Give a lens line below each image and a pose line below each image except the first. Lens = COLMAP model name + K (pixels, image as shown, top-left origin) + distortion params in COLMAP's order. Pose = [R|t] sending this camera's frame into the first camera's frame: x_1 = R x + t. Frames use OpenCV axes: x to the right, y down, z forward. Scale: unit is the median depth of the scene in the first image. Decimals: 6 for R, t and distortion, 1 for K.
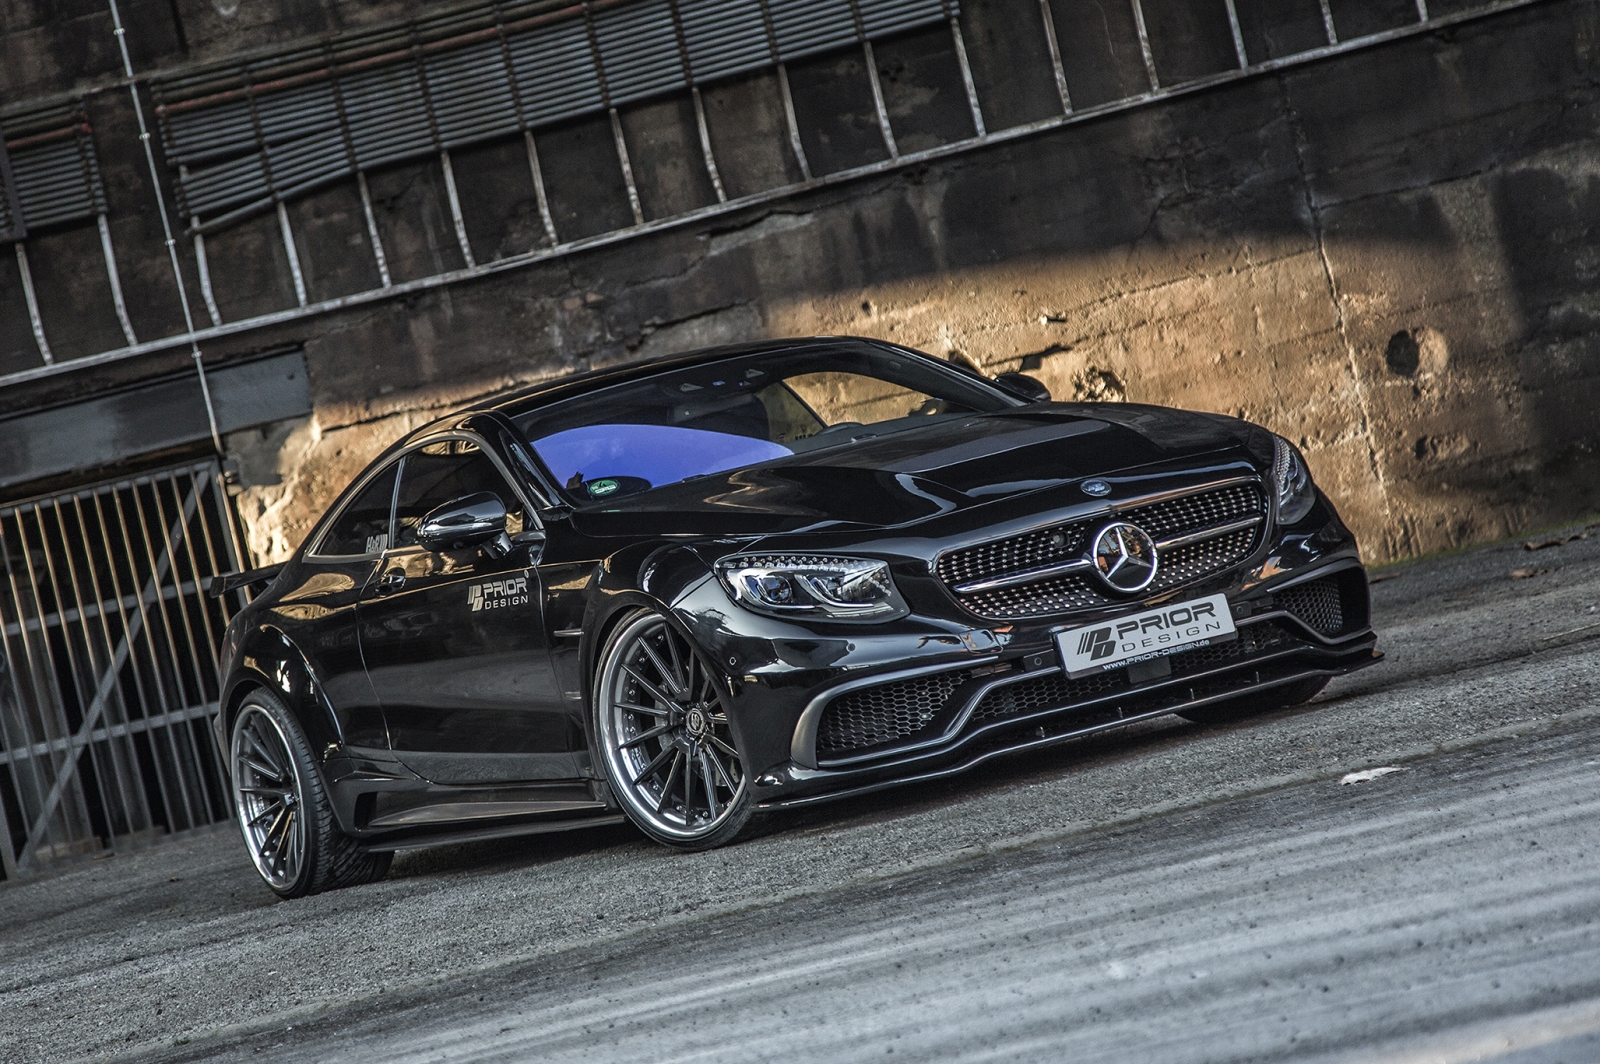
lens RADIAL K [[4836.3, 0, 800.0], [0, 4836.3, 532.0], [0, 0, 1]] dist [0.587918, -1.737637]
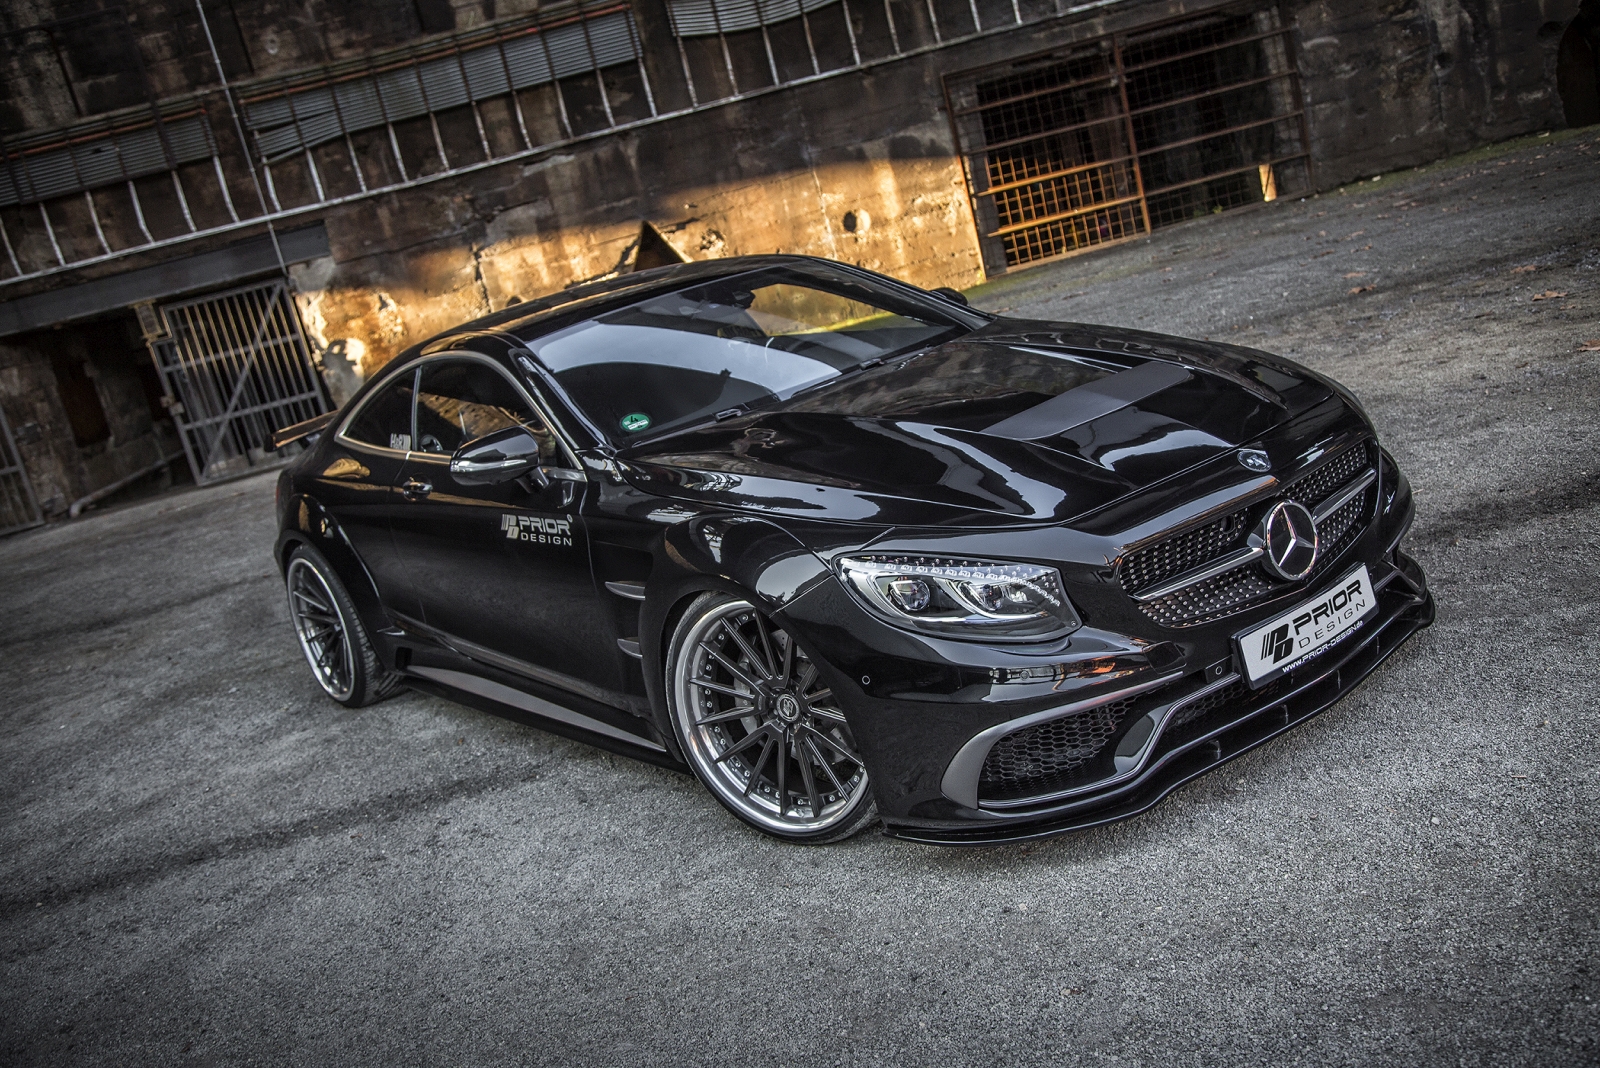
lens RADIAL K [[1493.9, 0, 800.0], [0, 1493.9, 534.0], [0, 0, 1]] dist [-0.010458, 0.126421]
pose [[0.980178, -0.049333, 0.191877, -0.033472], [0.013859, 0.983202, 0.181994, -0.021077], [-0.197632, -0.175727, 0.964397, 0.335585]]
